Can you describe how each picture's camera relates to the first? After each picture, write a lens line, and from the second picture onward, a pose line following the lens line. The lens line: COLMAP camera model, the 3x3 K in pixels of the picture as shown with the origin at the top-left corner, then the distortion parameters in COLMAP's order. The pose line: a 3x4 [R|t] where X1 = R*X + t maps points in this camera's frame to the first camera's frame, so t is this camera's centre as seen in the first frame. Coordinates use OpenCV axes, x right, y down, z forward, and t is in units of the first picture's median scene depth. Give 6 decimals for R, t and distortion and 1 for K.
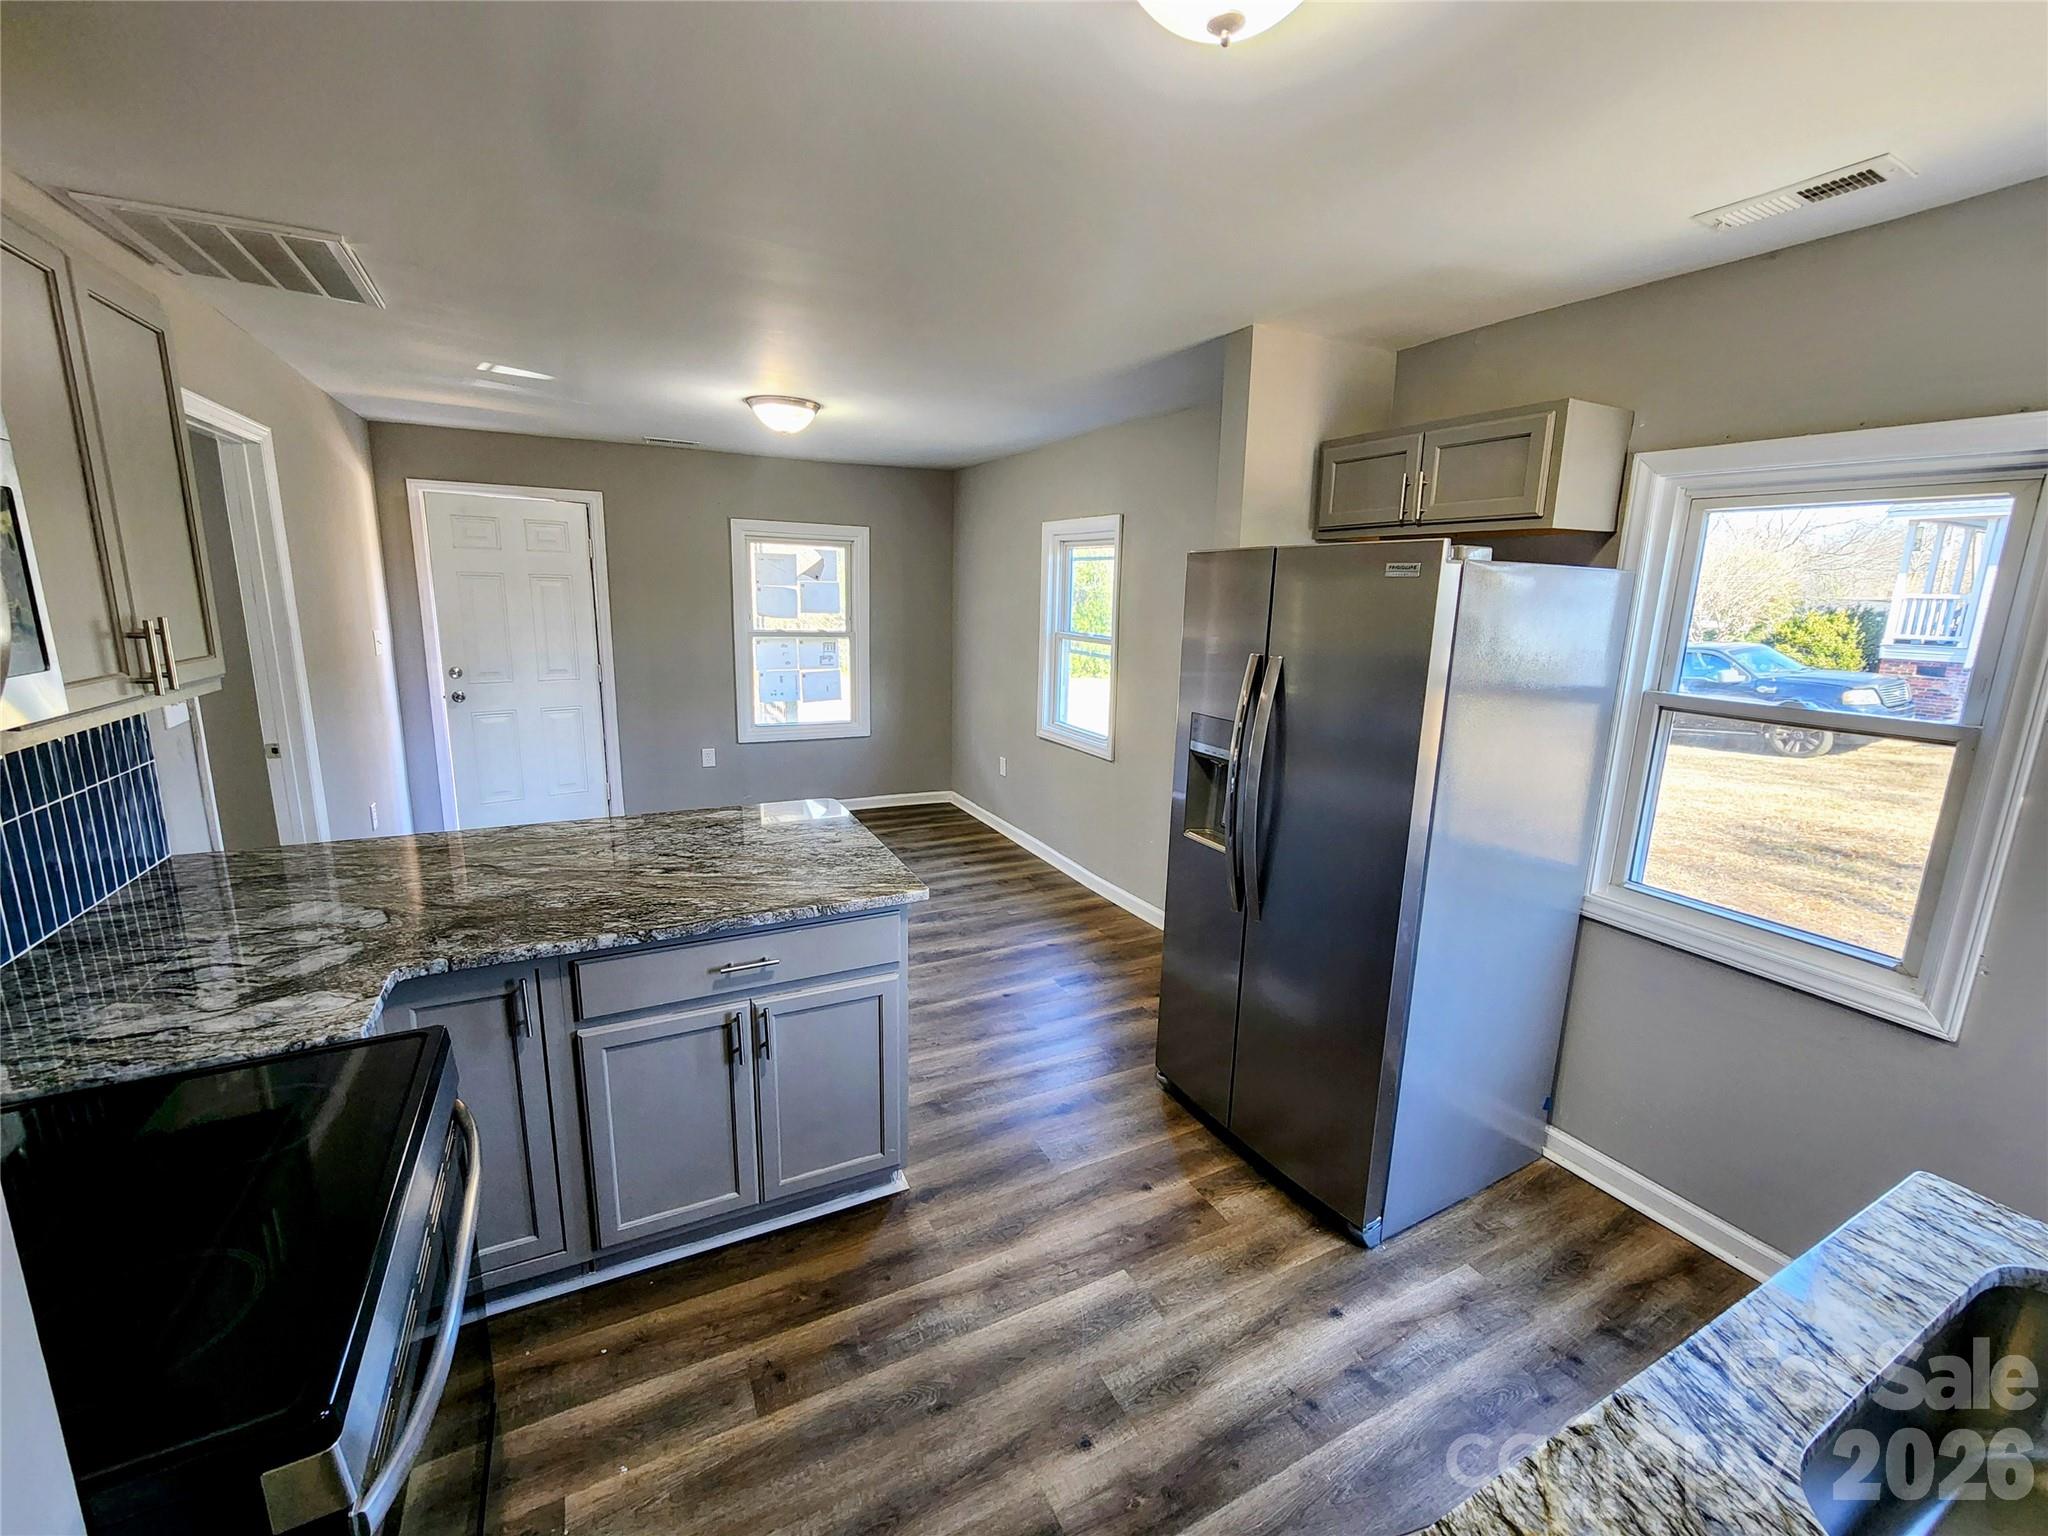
lens RADIAL K [[836.2, 0, 1018.7], [0, 836.2, 760.1], [0, 0, 1]] dist [0.002453, -0.002688]
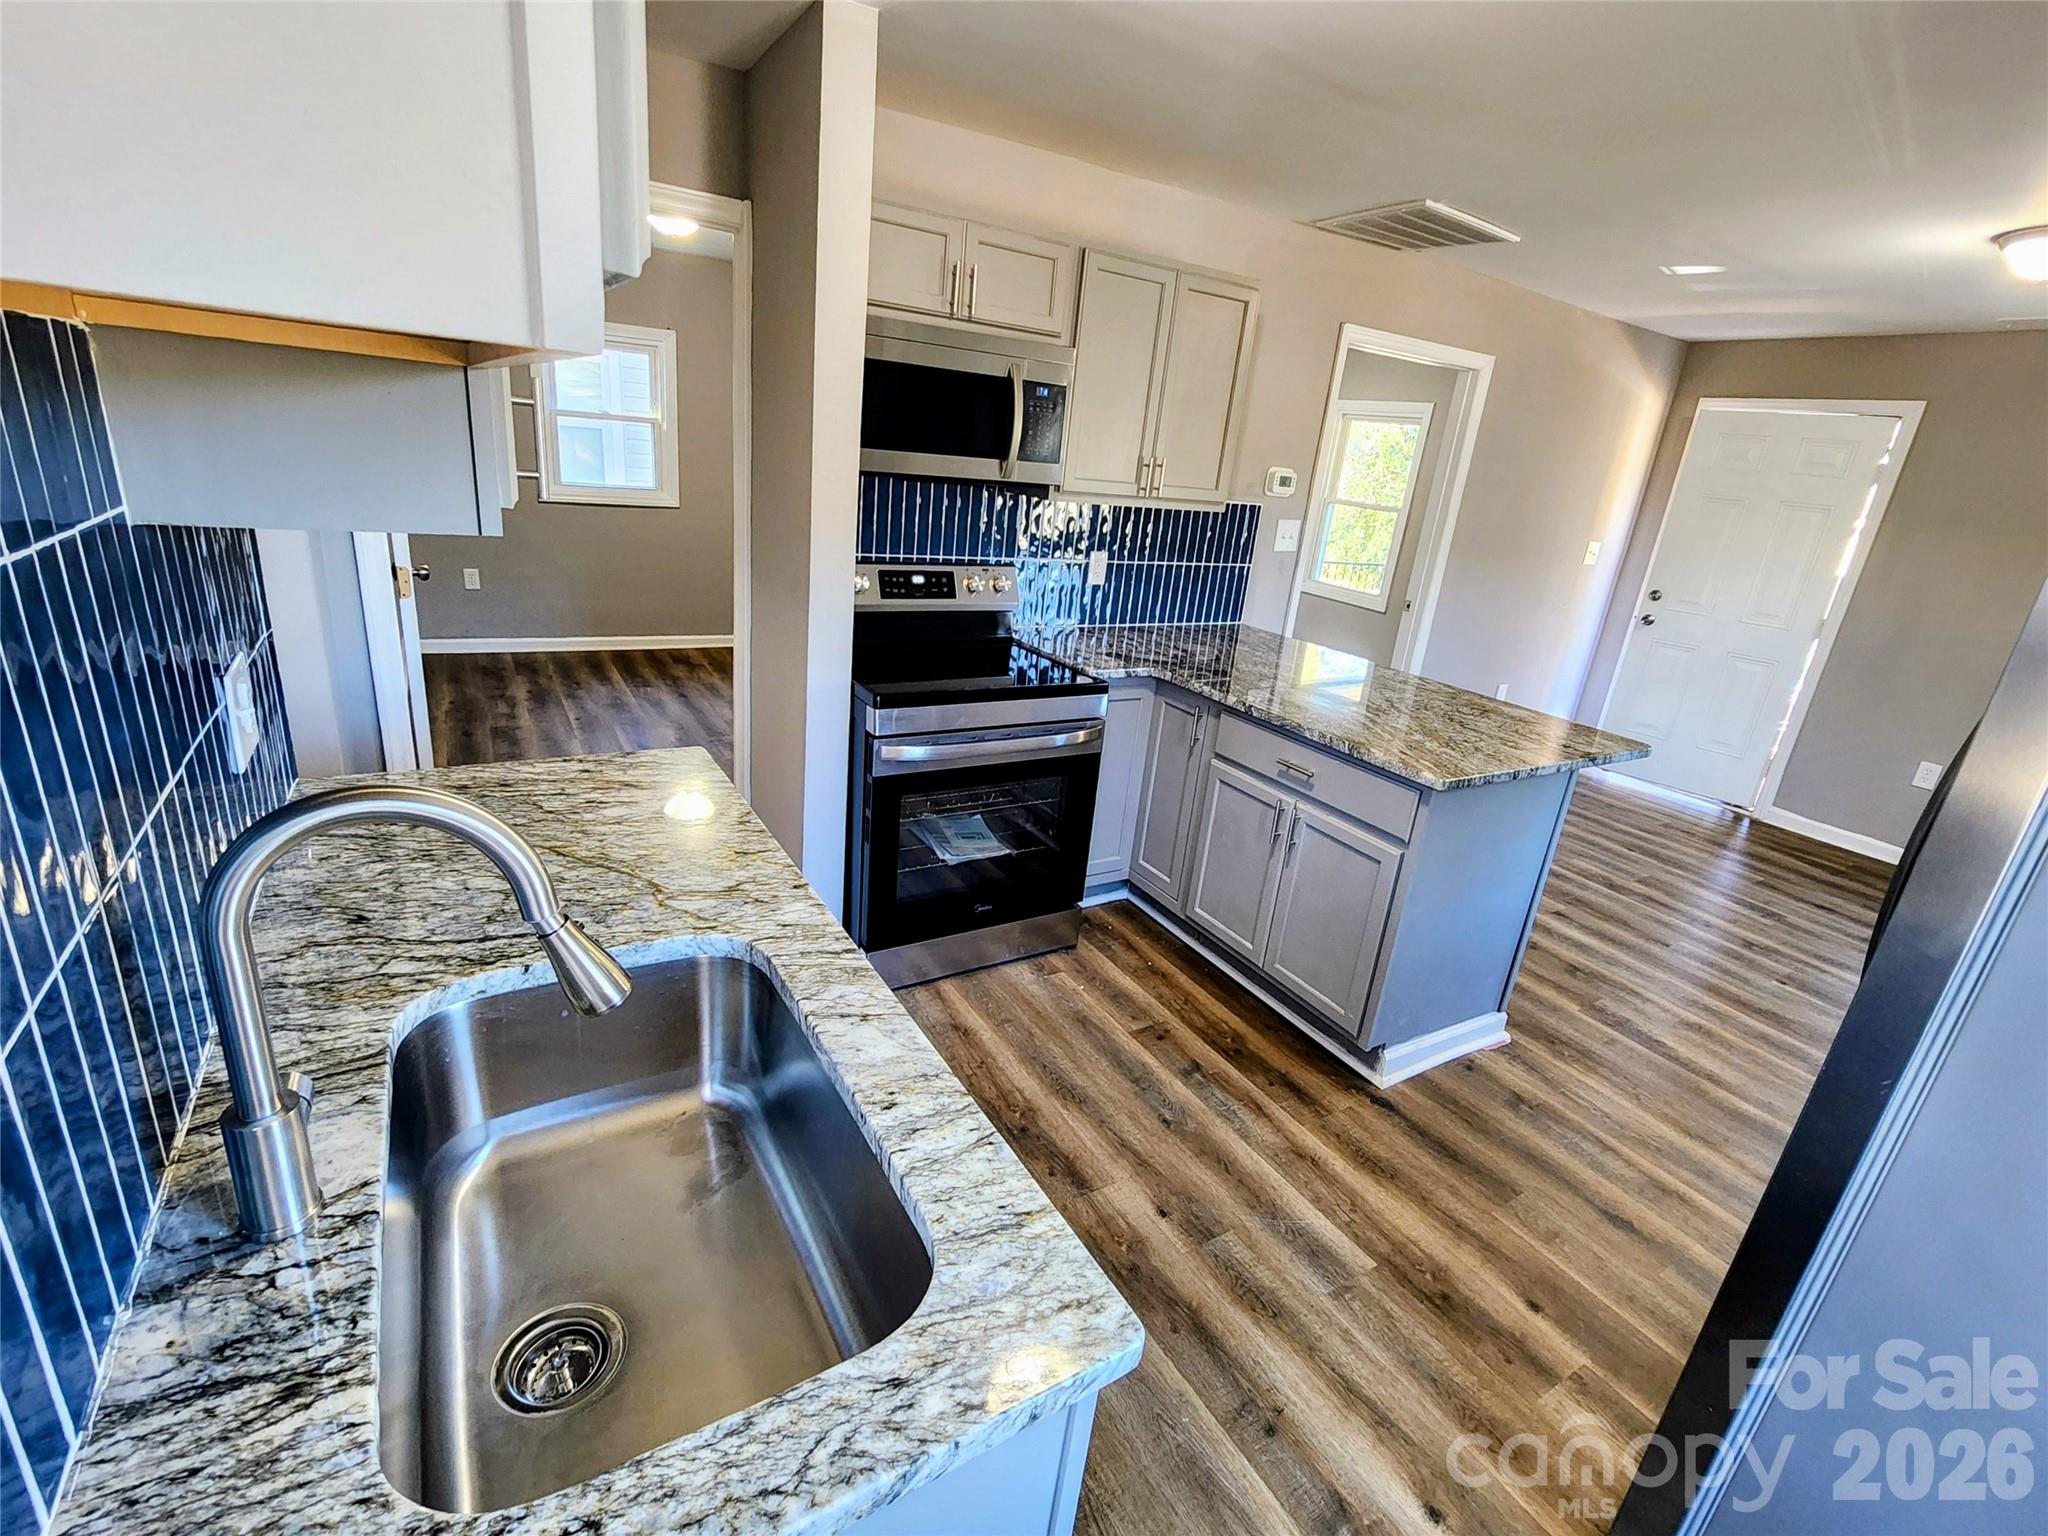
lens RADIAL K [[913.5, 0, 1013.9], [0, 913.5, 760.0], [0, 0, 1]] dist [-0.008219, 0.001254]
pose [[0.061772, 0.304579, -0.950482, 0.800948], [-0.287238, 0.917438, 0.275323, -0.009754], [0.955865, 0.256007, 0.144159, 0.371379]]
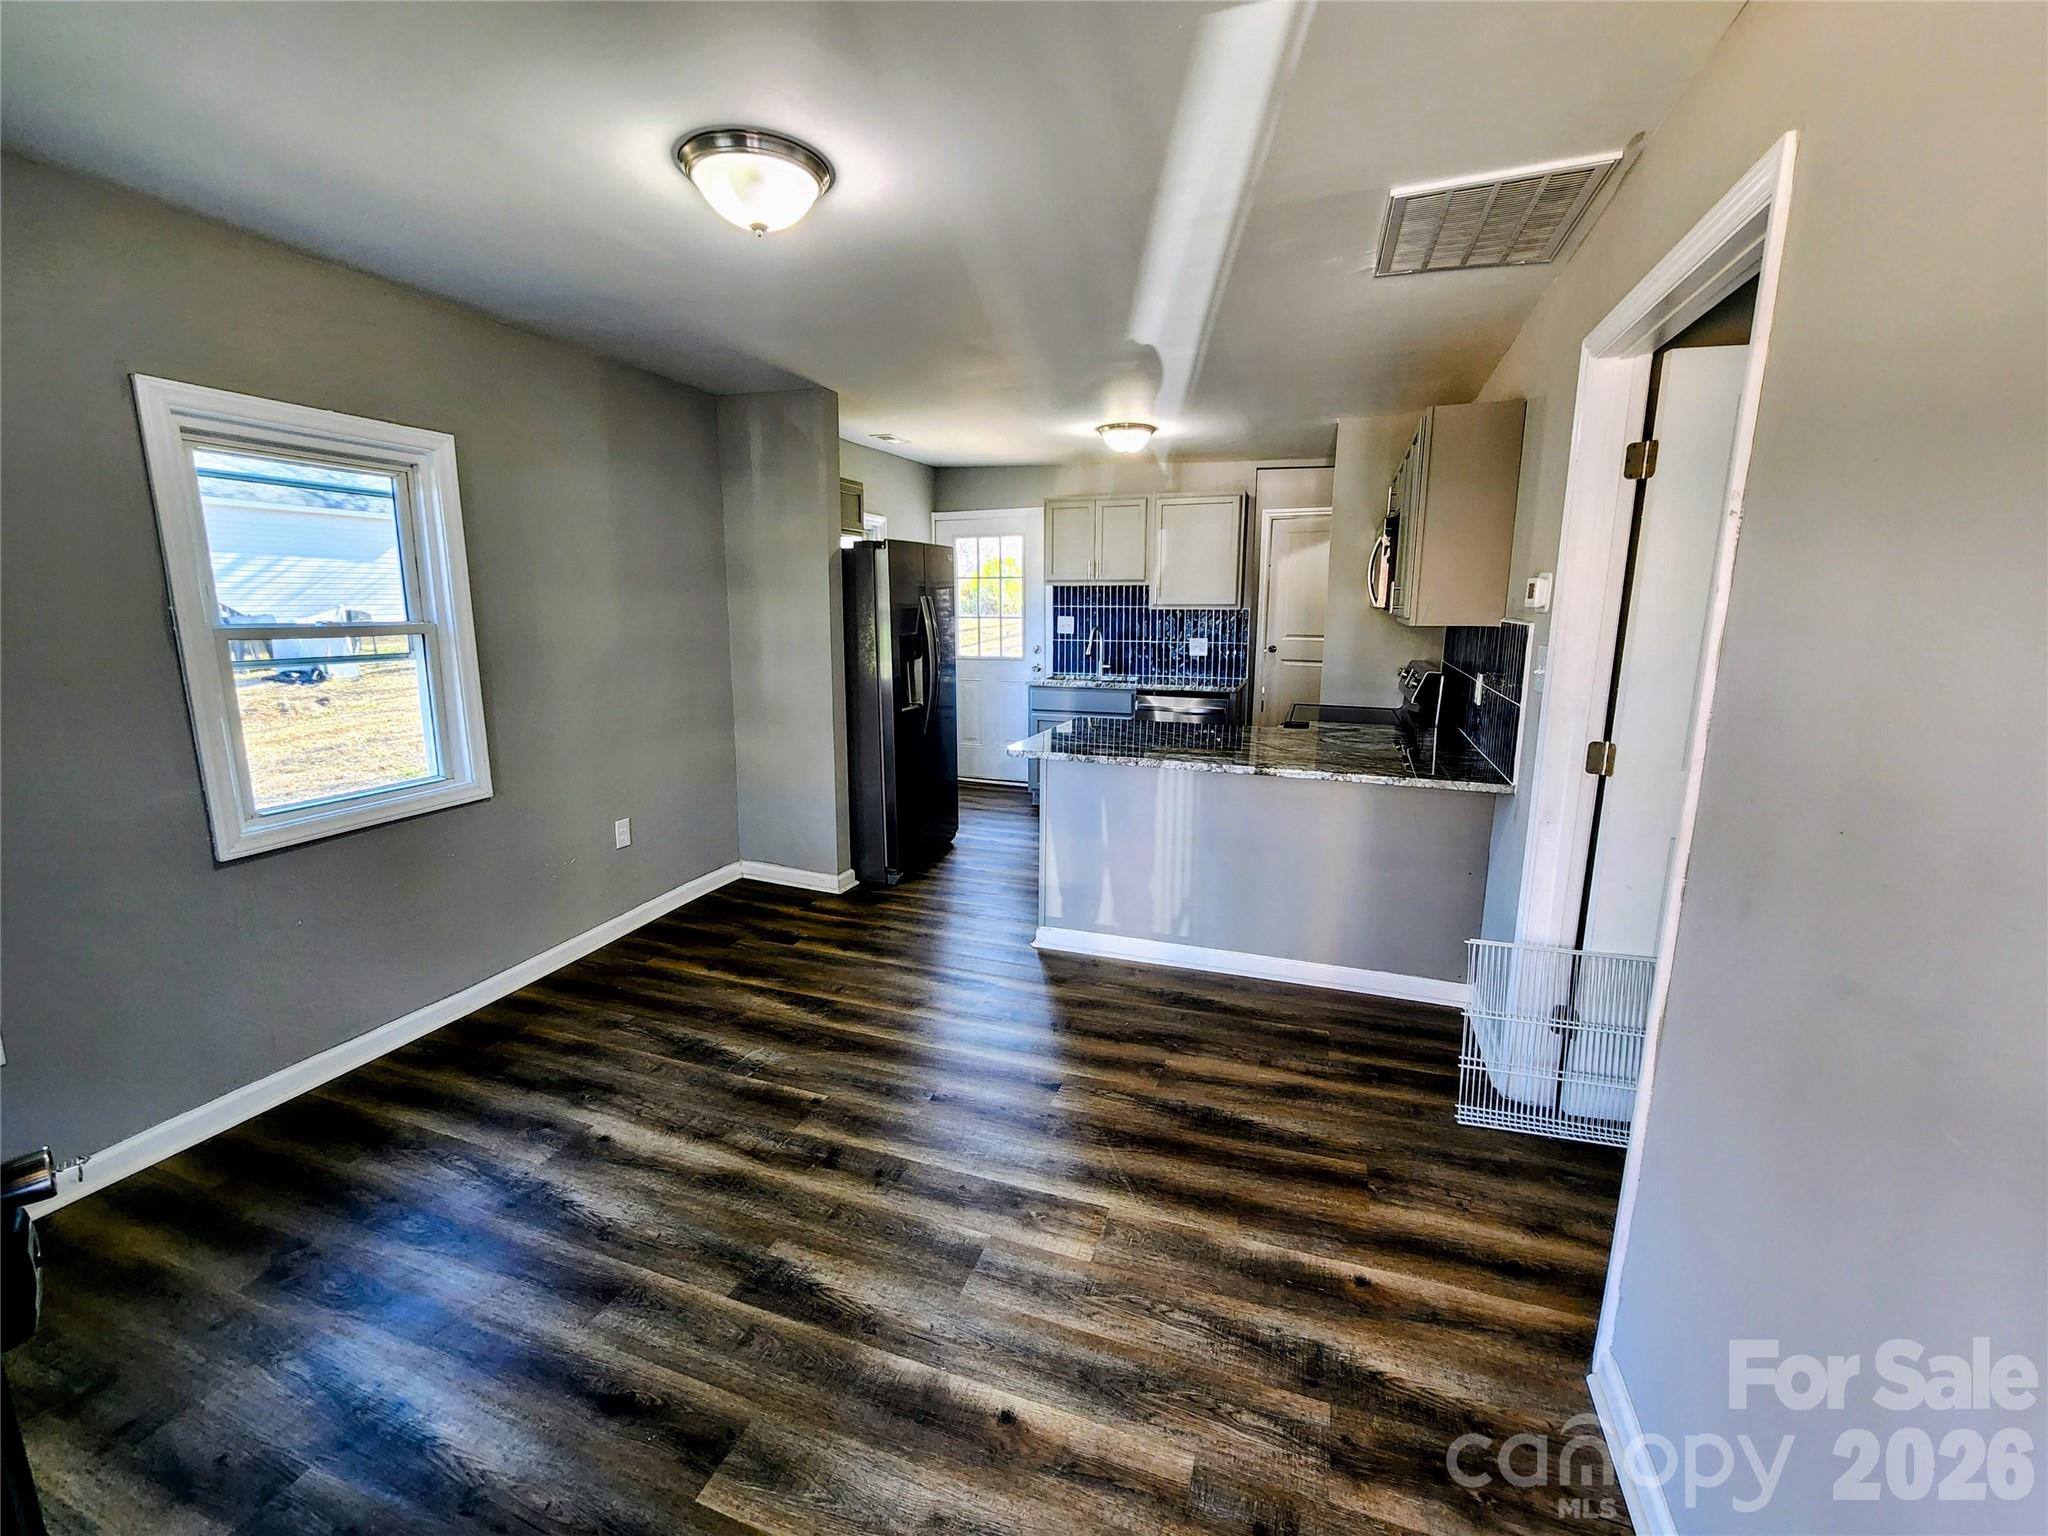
lens RADIAL K [[836.2, 0, 1023.5], [0, 836.2, 757.3], [0, 0, 1]] dist [0.002453, -0.002688]
pose [[-0.686532, -0.165974, 0.707903, -1.391434], [0.123076, 0.933022, 0.338116, -0.432173], [-0.716608, 0.319253, -0.620122, 2.270543]]
